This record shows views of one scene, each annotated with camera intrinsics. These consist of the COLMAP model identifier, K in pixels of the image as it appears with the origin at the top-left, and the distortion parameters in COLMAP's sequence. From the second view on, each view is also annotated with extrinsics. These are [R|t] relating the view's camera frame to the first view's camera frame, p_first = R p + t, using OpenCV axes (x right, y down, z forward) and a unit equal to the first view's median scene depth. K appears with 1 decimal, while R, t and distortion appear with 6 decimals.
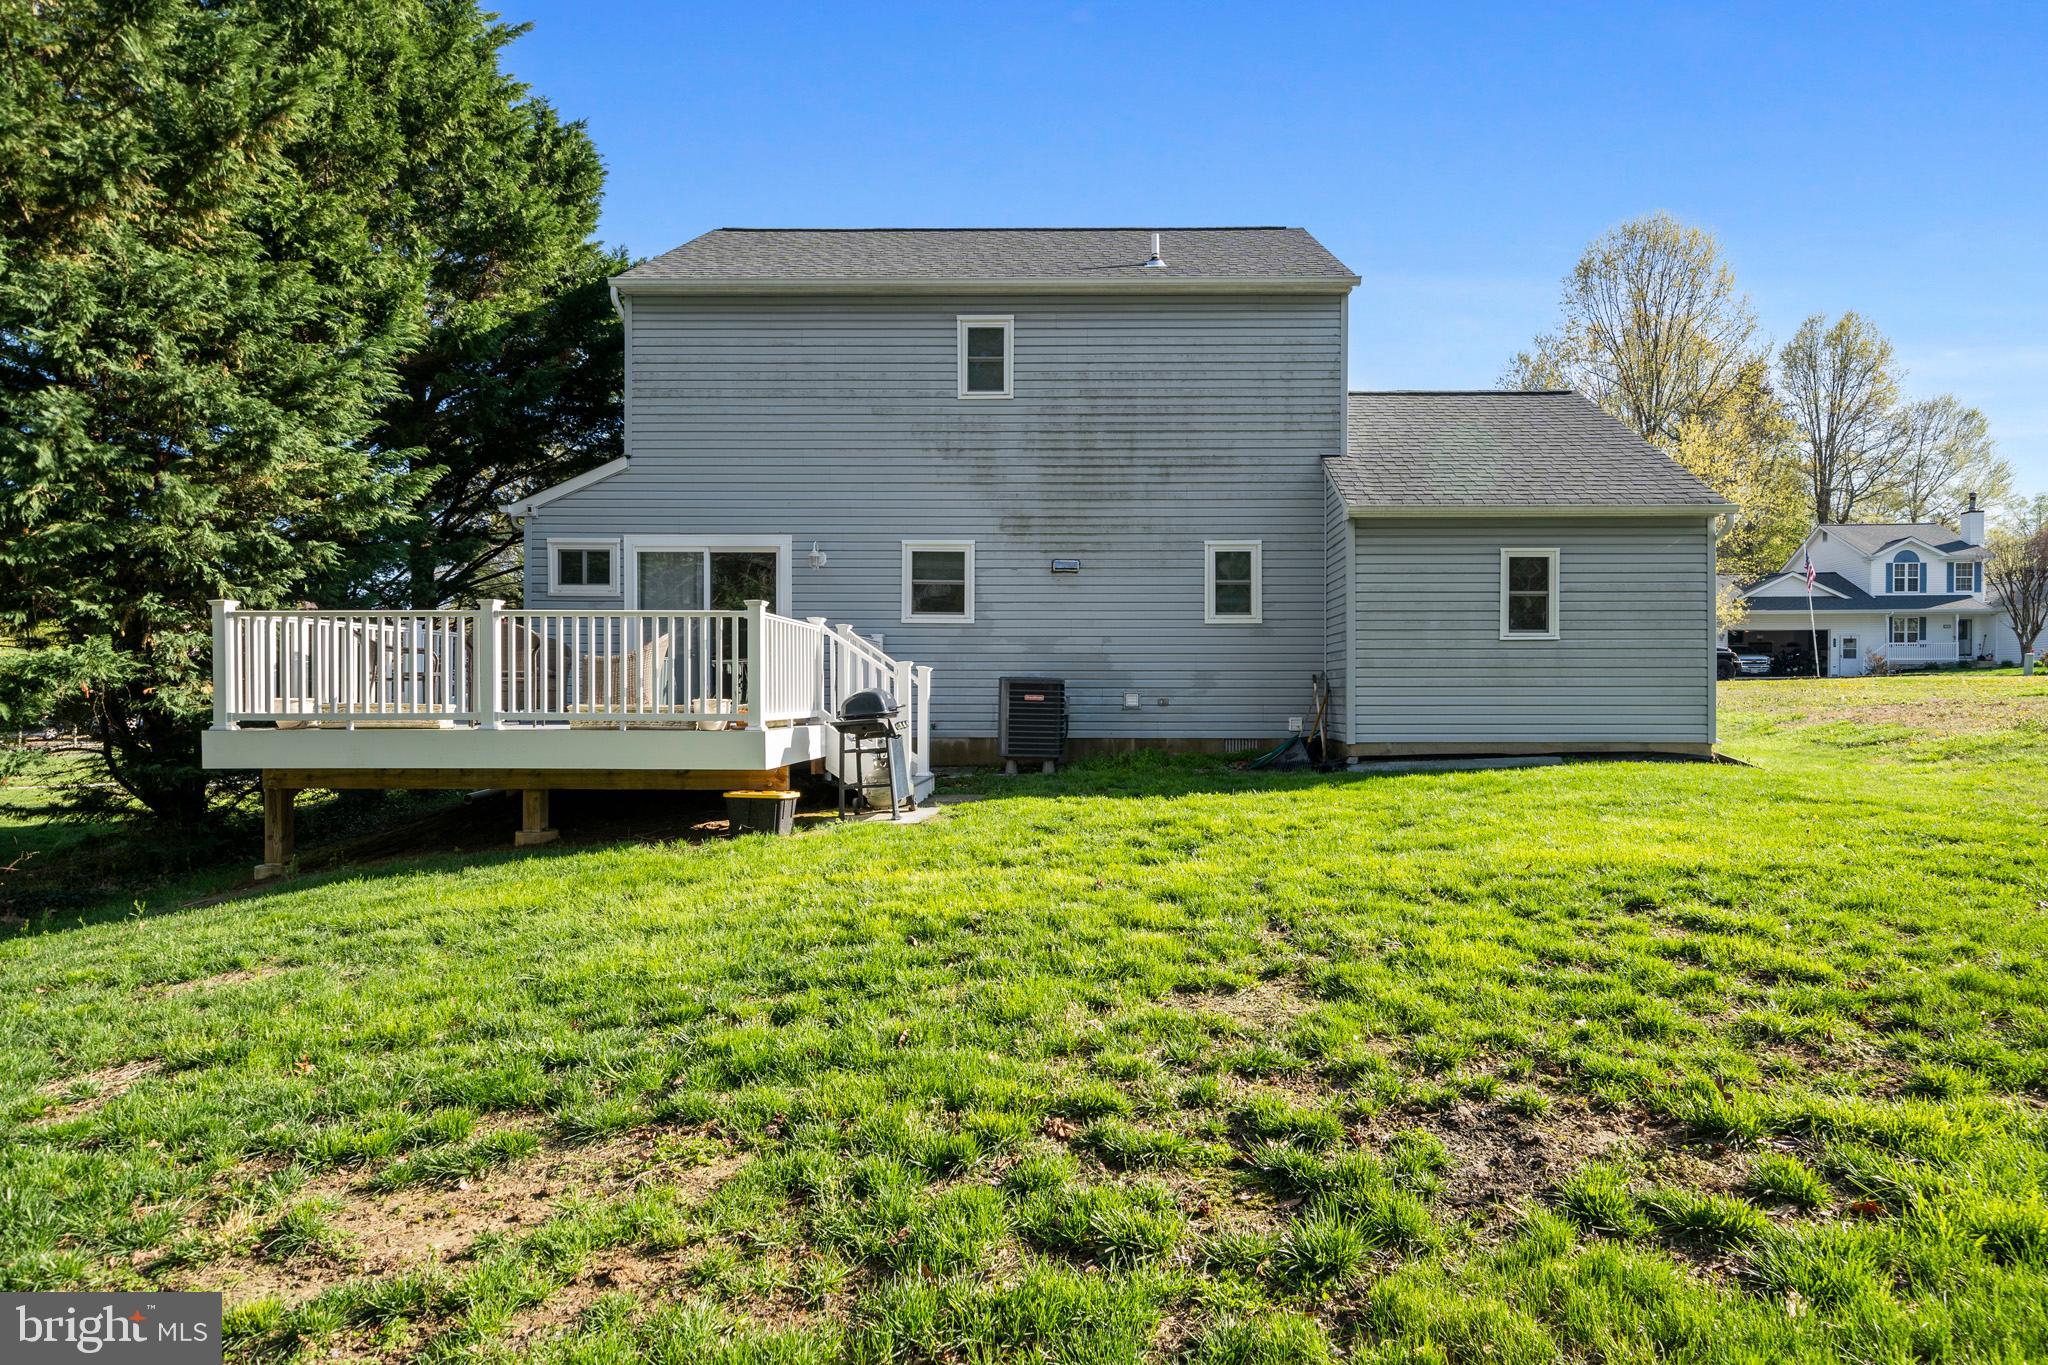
lens RADIAL K [[1090.5, 0, 1073.7], [0, 1090.5, 702.2], [0, 0, 1]] dist [0.007600, -0.001039]
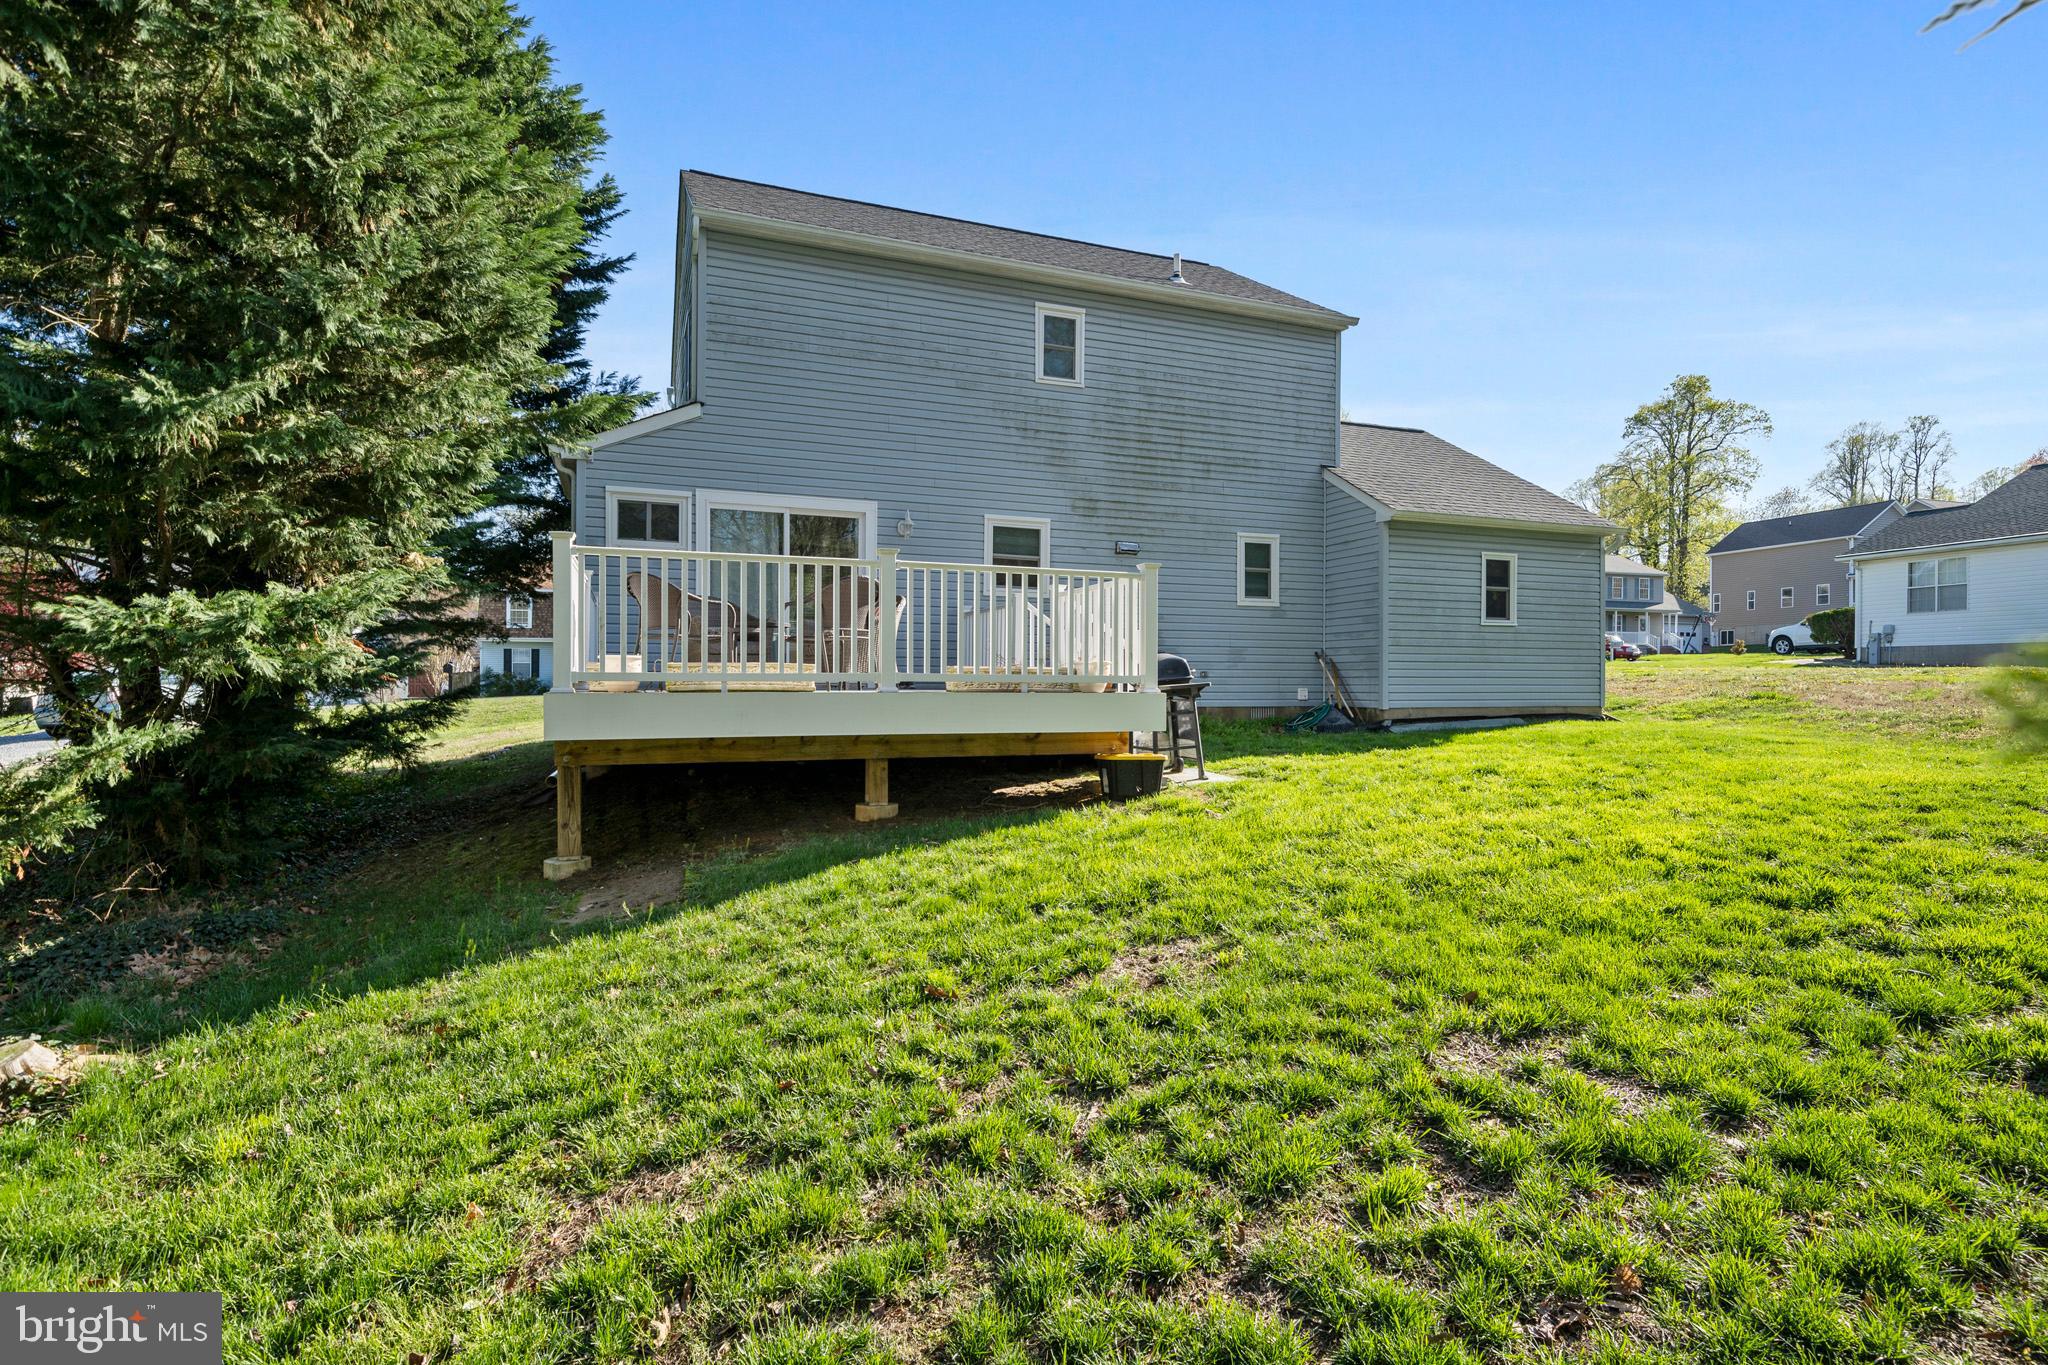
lens RADIAL K [[986.3, 0, 1019.0], [0, 986.3, 686.2], [0, 0, 1]] dist [-0.000323, 0.000385]
pose [[0.930202, 0.001362, 0.367045, -0.465876], [-0.000416, 0.999996, -0.002656, 0.014699], [-0.367047, 0.002318, 0.930199, 0.131530]]
